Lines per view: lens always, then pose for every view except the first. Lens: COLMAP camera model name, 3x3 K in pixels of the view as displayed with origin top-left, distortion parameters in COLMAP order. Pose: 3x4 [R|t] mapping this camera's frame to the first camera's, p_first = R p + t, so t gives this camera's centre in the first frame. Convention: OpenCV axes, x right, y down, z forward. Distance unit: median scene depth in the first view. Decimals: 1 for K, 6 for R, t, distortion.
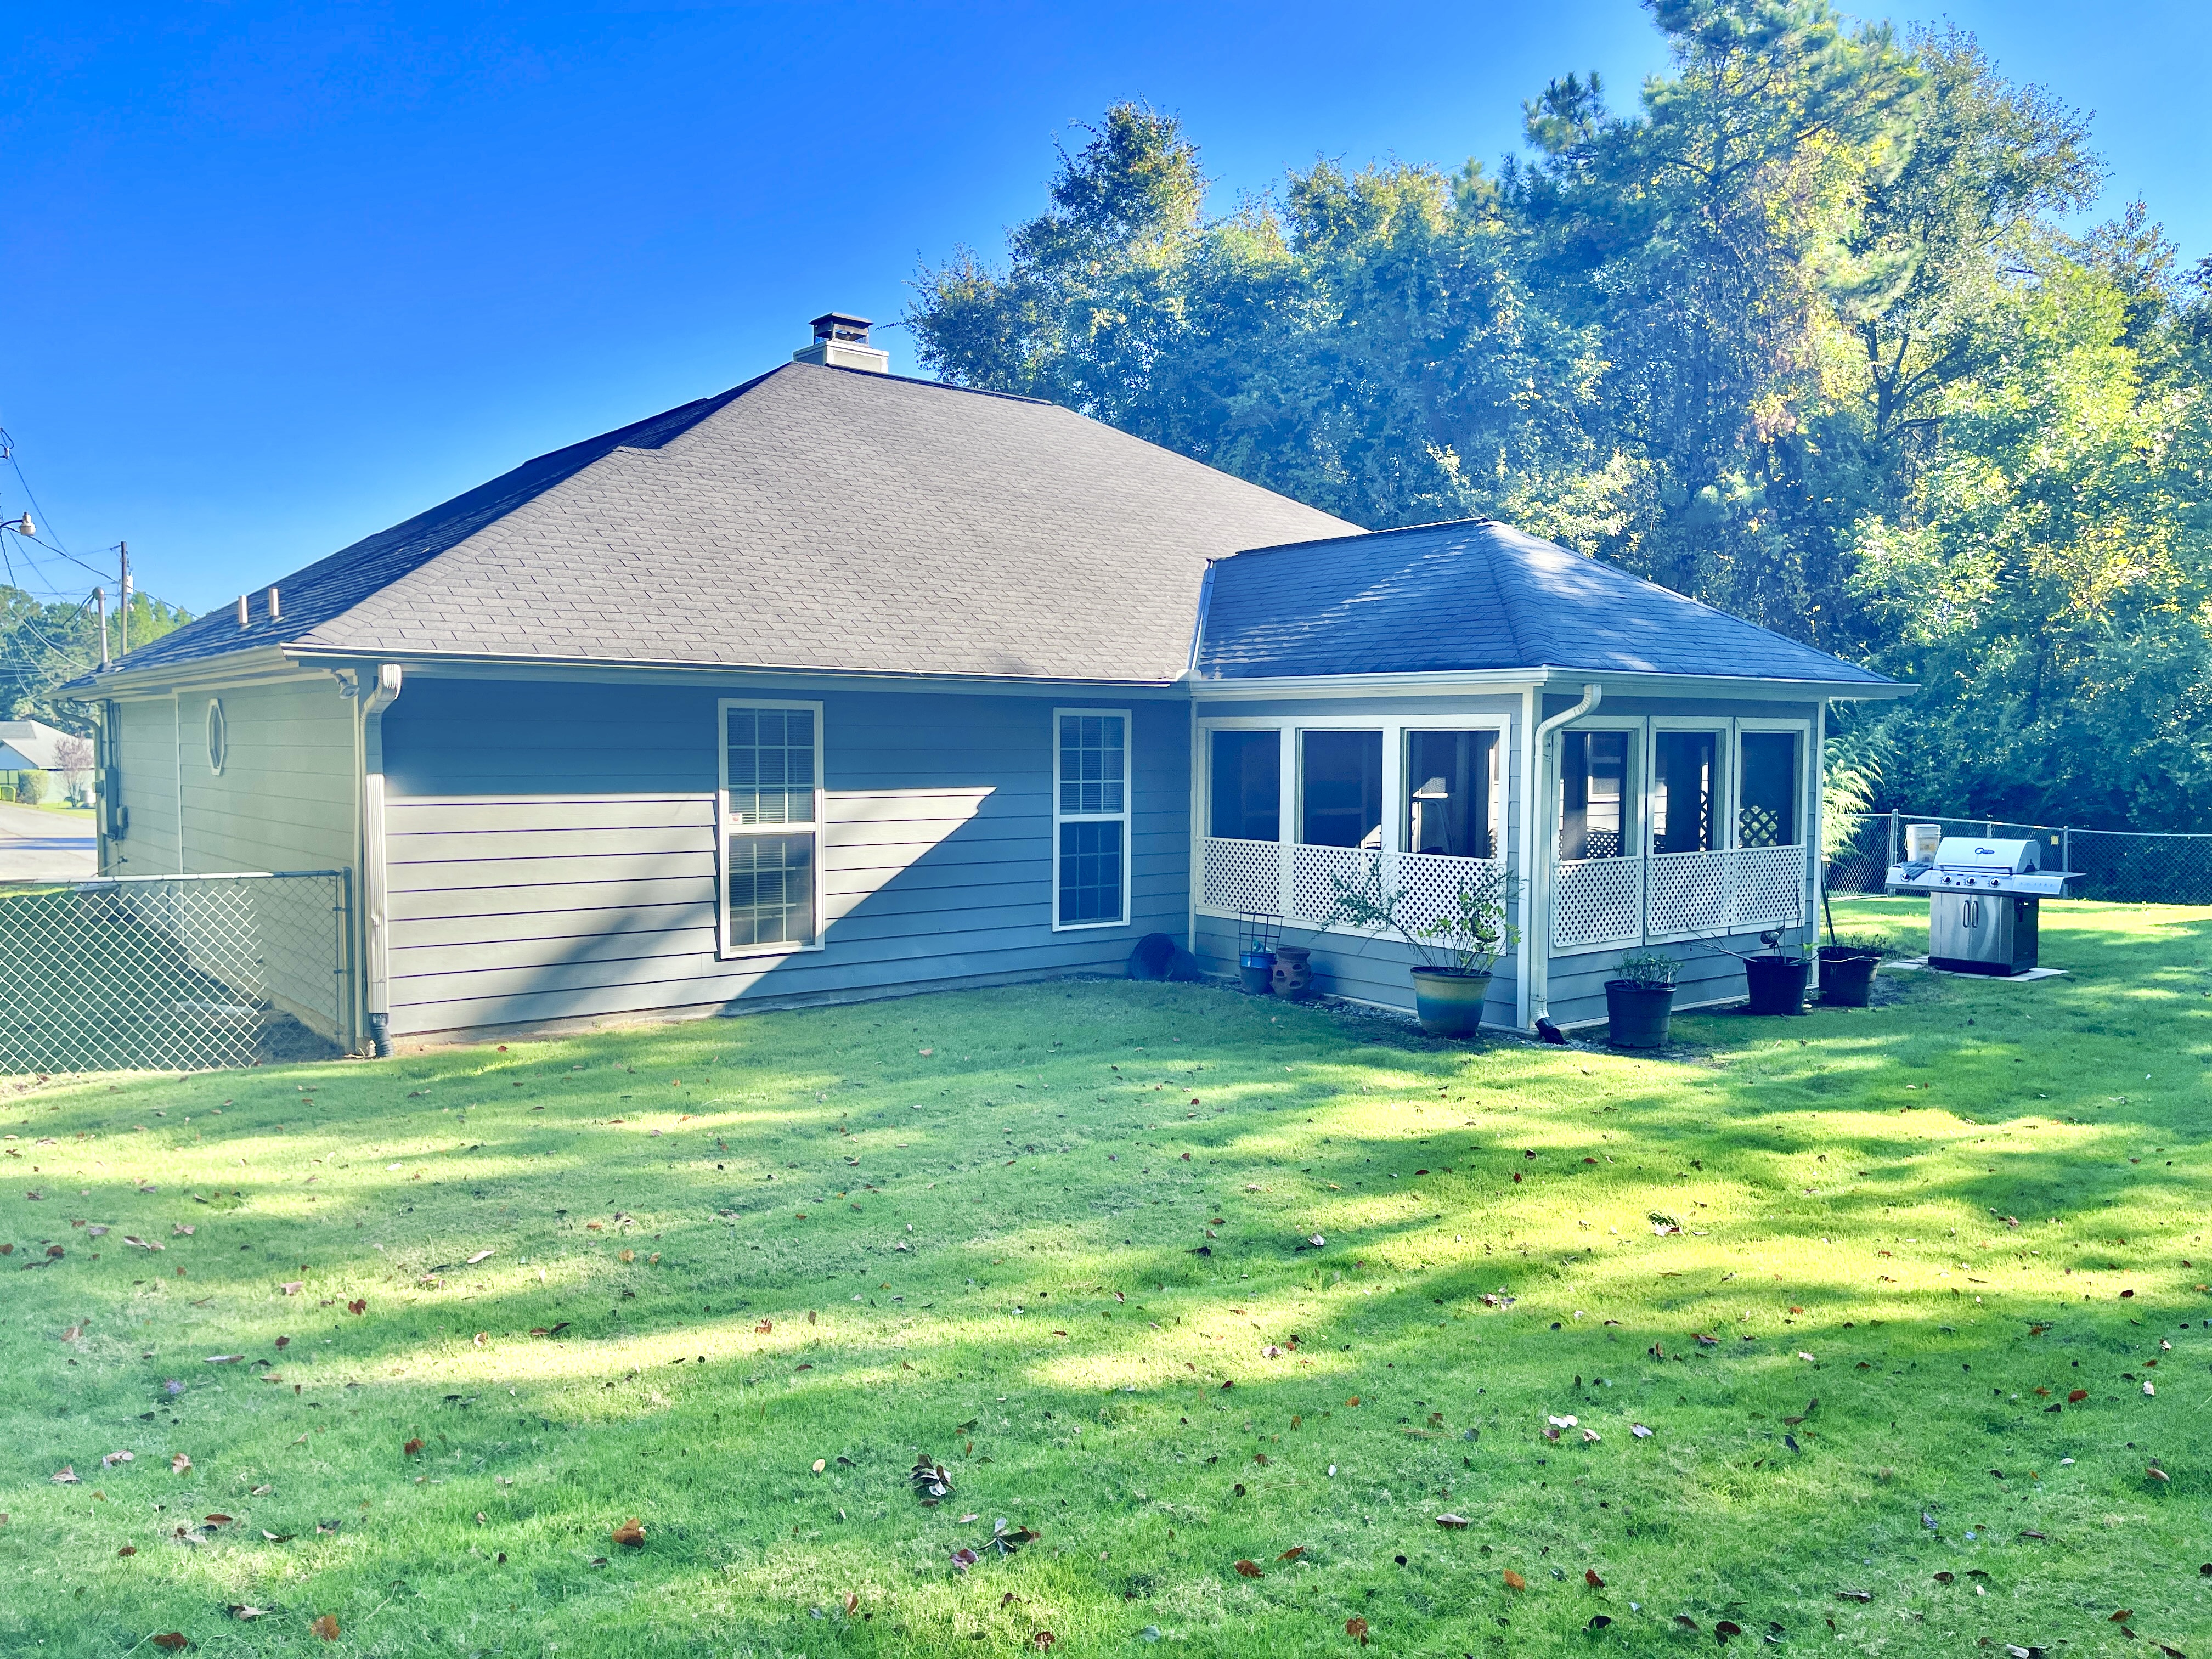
lens RADIAL K [[1661.8, 0, 1091.8], [0, 1661.8, 827.1], [0, 0, 1]] dist [0.046061, -0.047988]
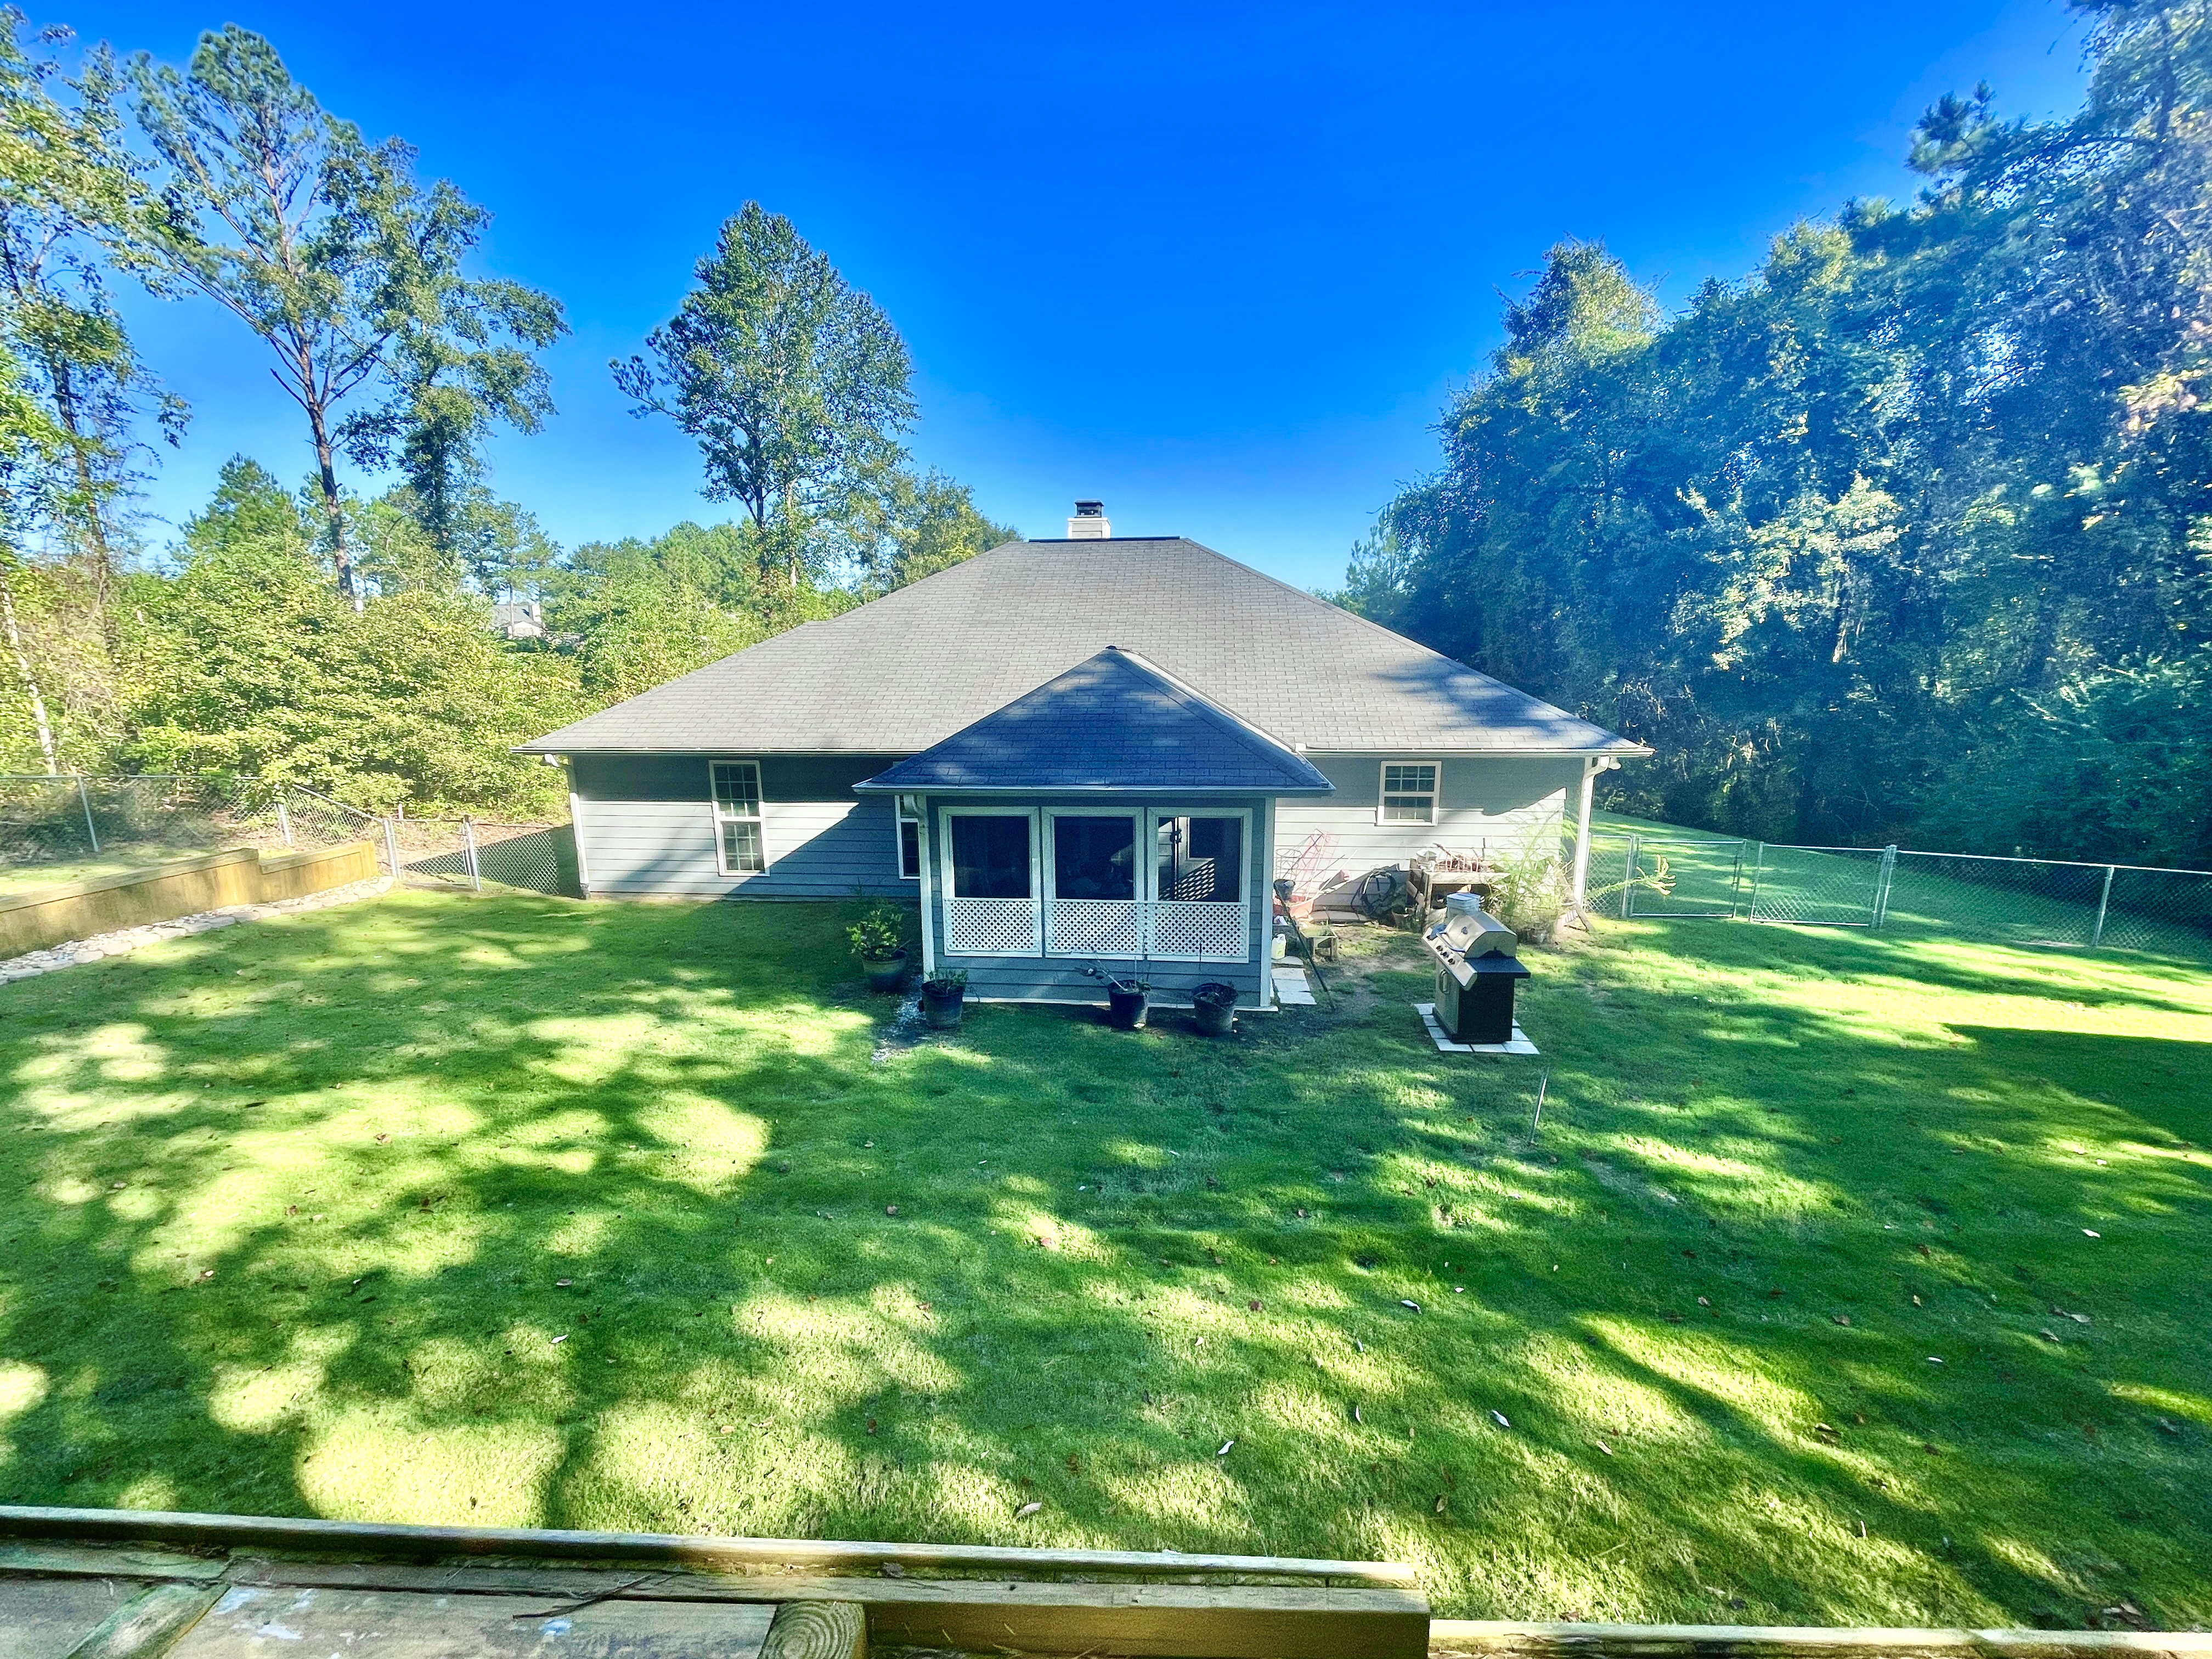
lens RADIAL K [[883.9, 0, 1105.2], [0, 883.9, 827.1], [0, 0, 1]] dist [-0.001533, -0.000565]
pose [[0.713485, 0.124170, -0.689580, 0.944595], [-0.021603, 0.987602, 0.155483, -0.178050], [0.700337, -0.096038, 0.707322, 0.504272]]
